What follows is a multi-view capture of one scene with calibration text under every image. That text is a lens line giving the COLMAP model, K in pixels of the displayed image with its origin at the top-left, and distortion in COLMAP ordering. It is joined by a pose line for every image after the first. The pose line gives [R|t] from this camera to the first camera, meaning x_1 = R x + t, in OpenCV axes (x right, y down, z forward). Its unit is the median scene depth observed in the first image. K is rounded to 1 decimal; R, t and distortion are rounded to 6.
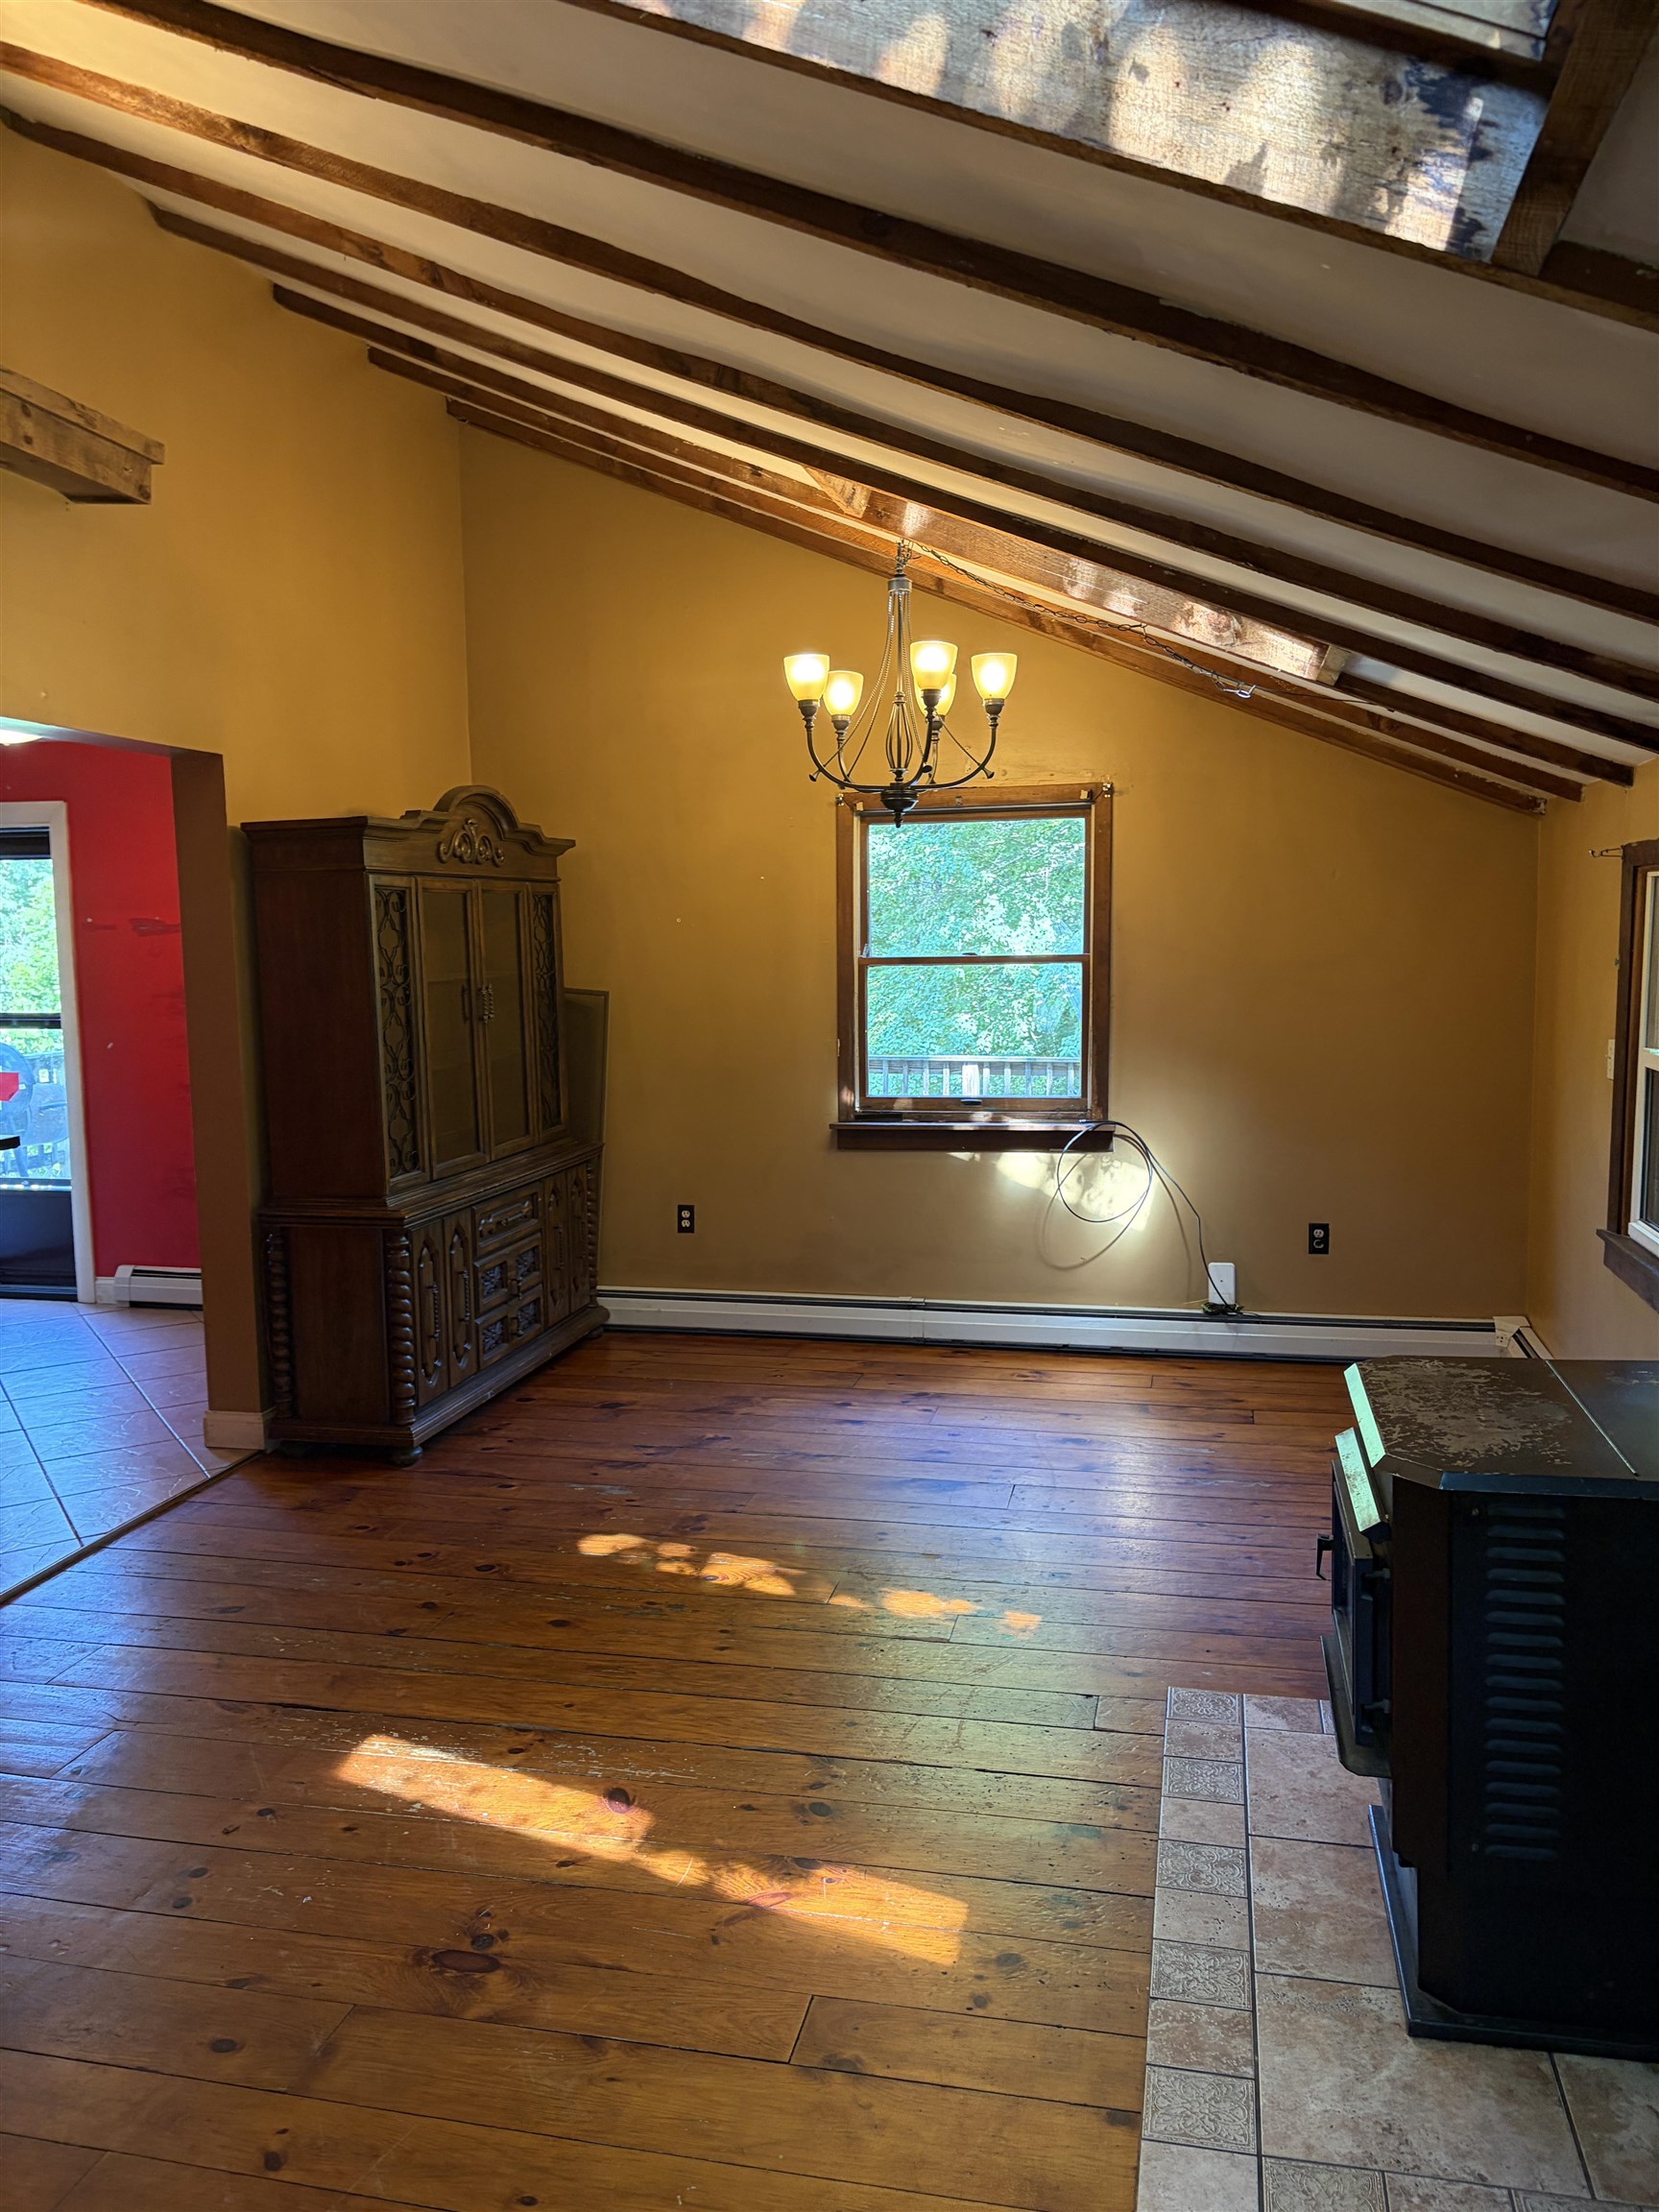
lens RADIAL K [[1684.5, 0, 820.8], [0, 1684.5, 1116.4], [0, 0, 1]] dist [0.054469, -0.052562]
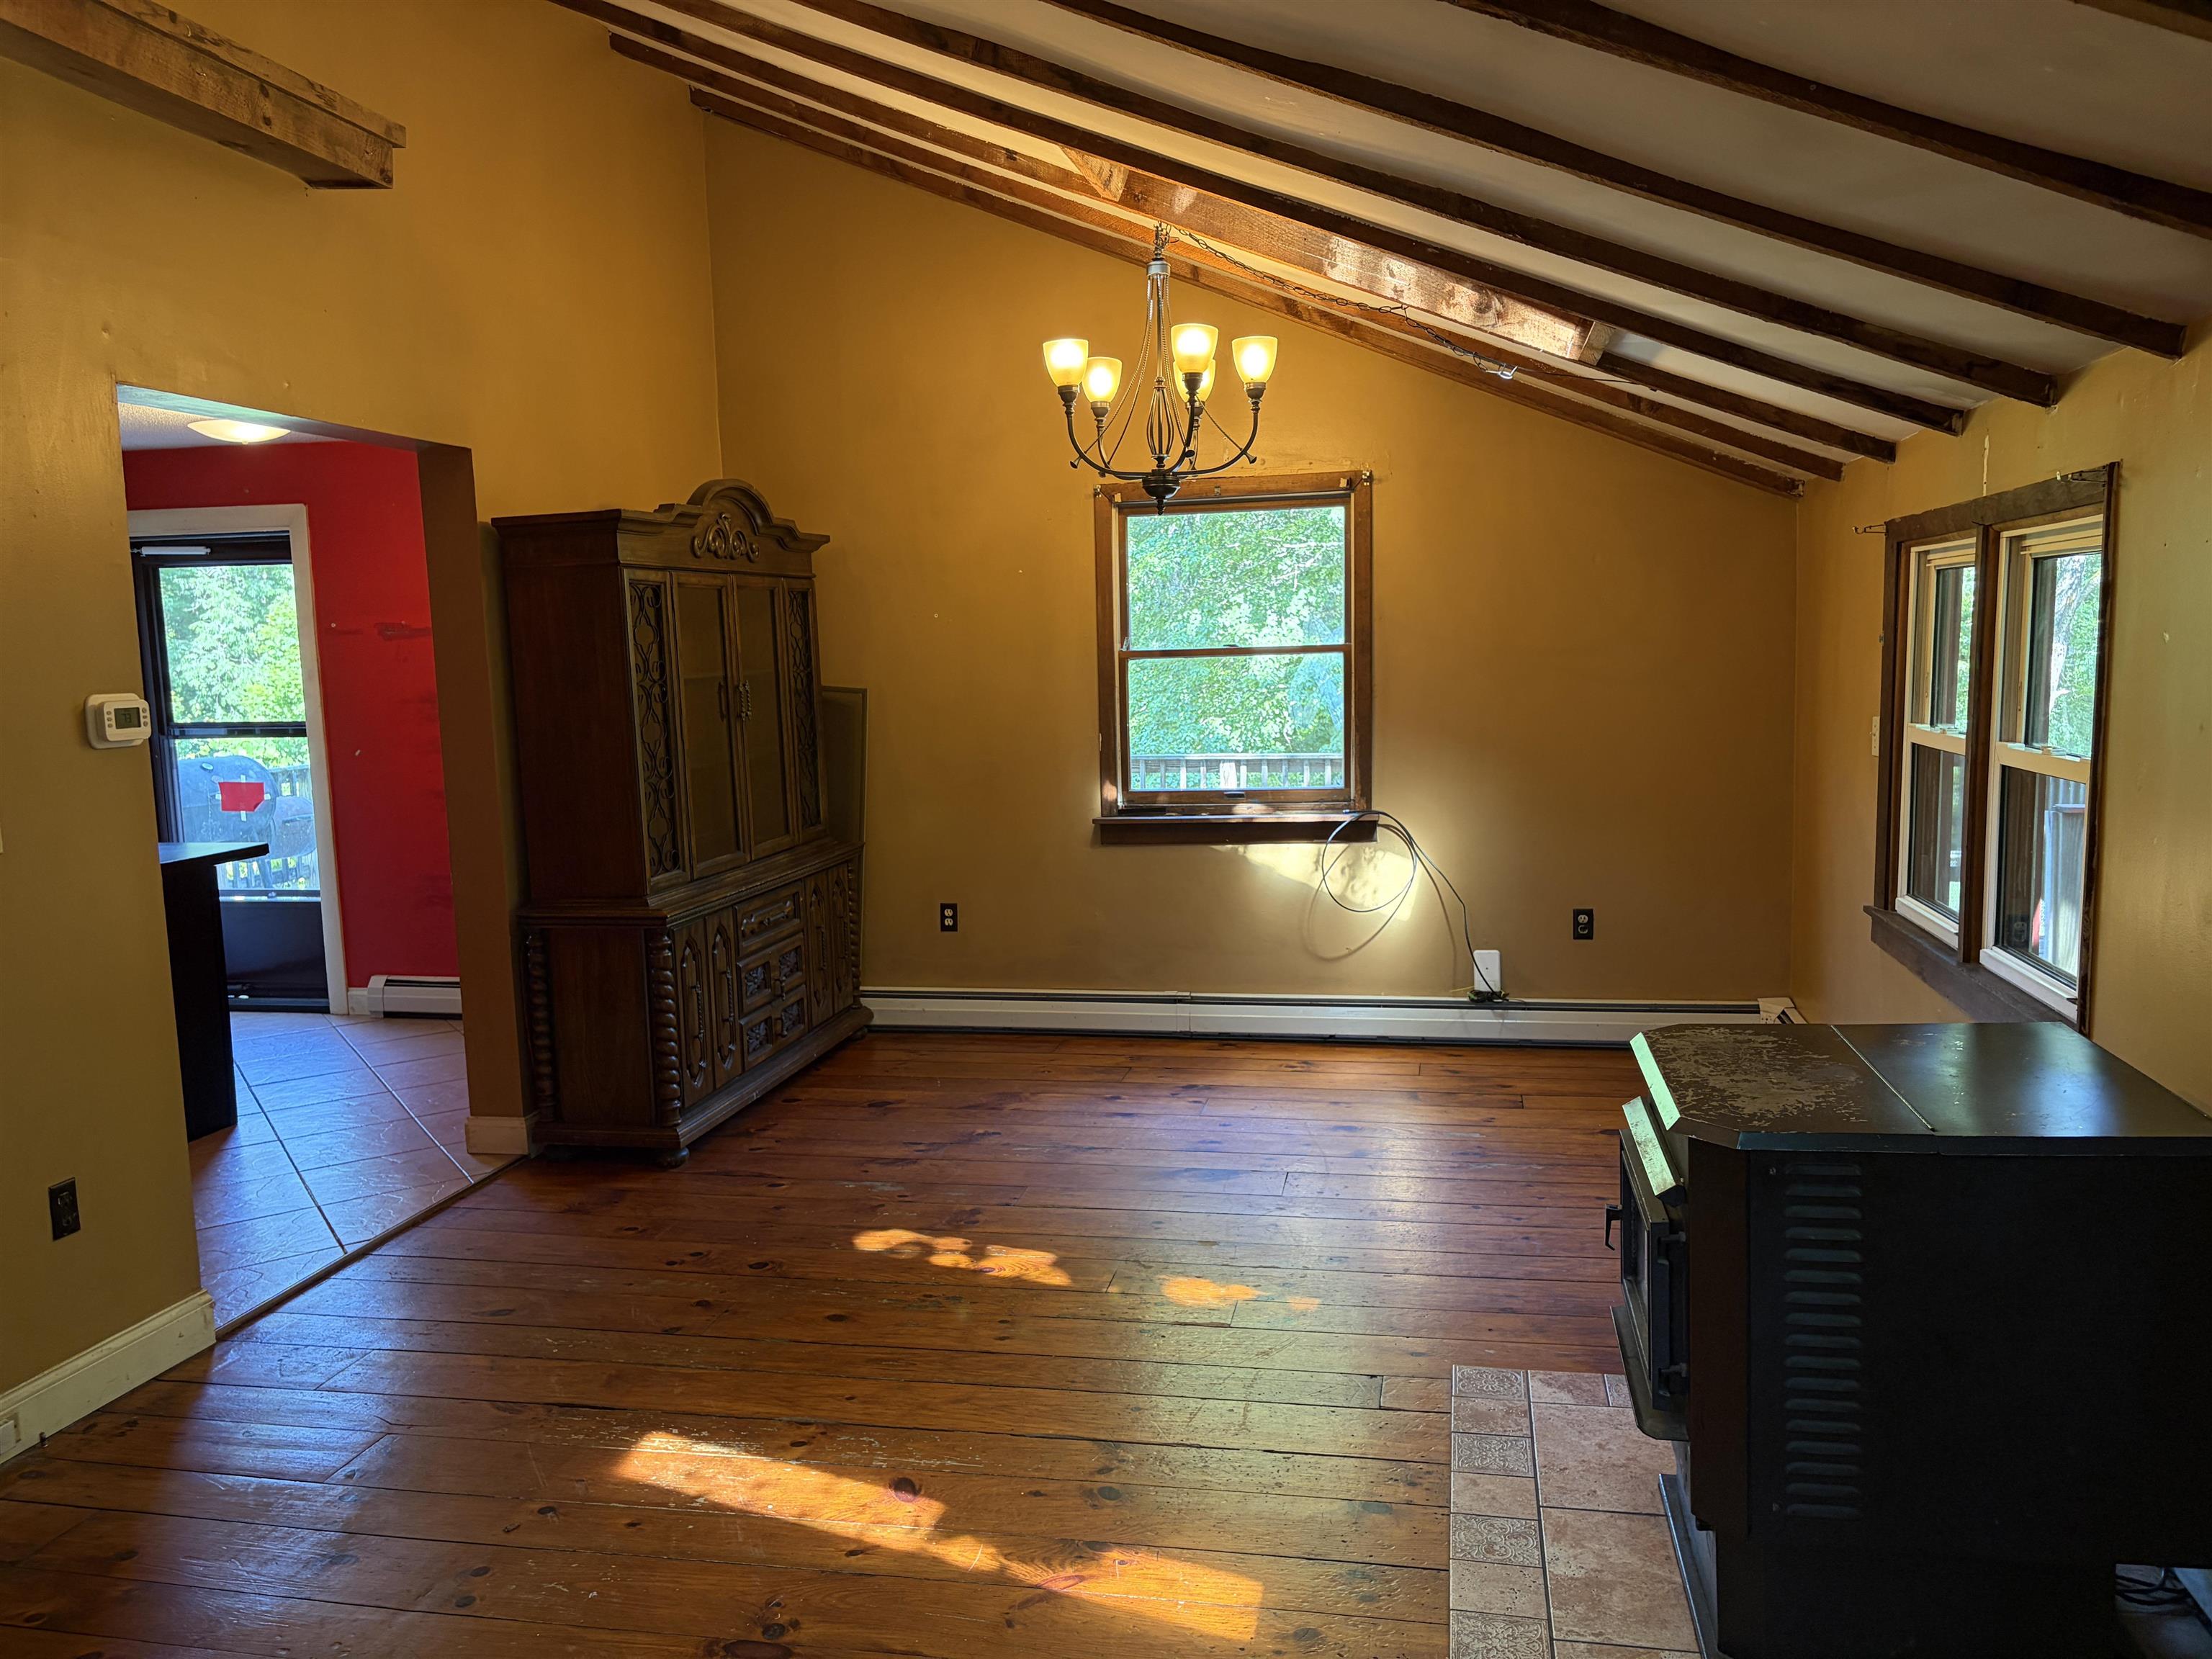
lens RADIAL K [[1684.5, 0, 1109.3], [0, 1684.5, 844.0], [0, 0, 1]] dist [0.054469, -0.052562]
pose [[0.999595, -0.016289, 0.023318, -0.011212], [0.016028, 0.999807, 0.011348, 0.011200], [-0.023498, -0.010970, 0.999664, 0.007927]]
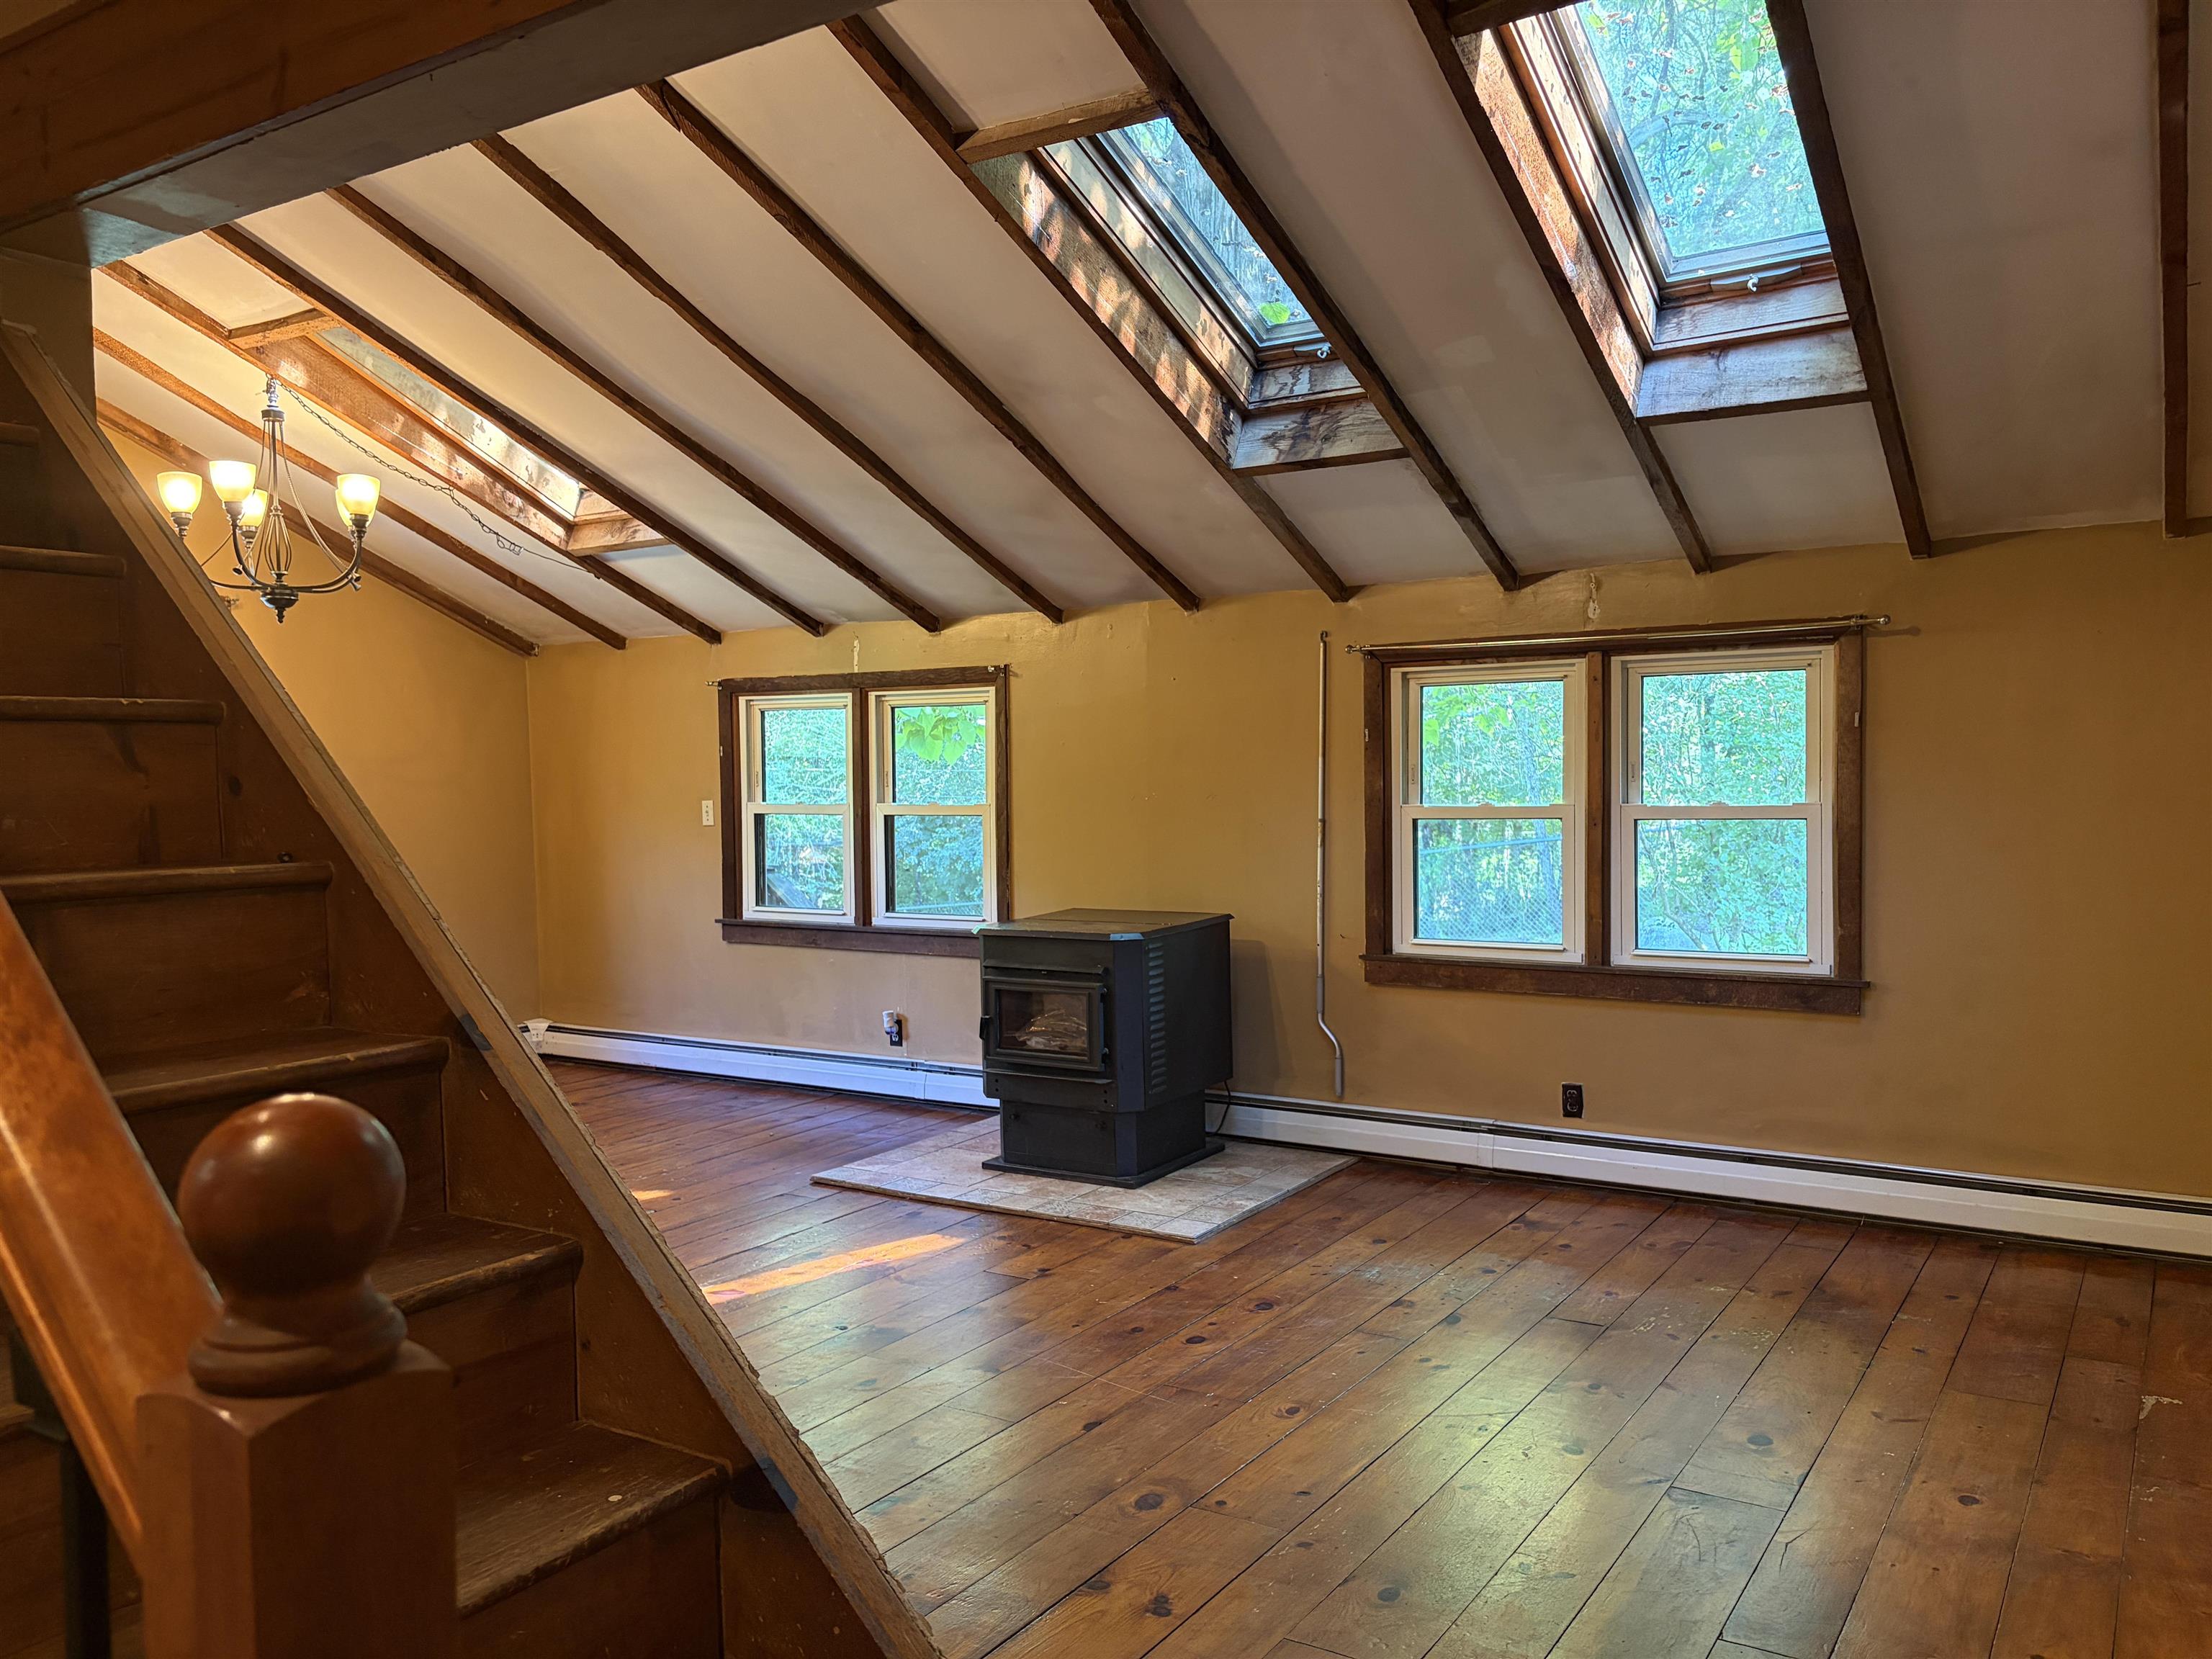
lens RADIAL K [[1684.5, 0, 1092.2], [0, 1684.5, 818.4], [0, 0, 1]] dist [0.054469, -0.052562]
pose [[0.340165, -0.014652, 0.940252, -0.892629], [0.114514, 0.993083, -0.025954, 0.053950], [-0.933367, 0.116500, 0.339490, 0.123055]]
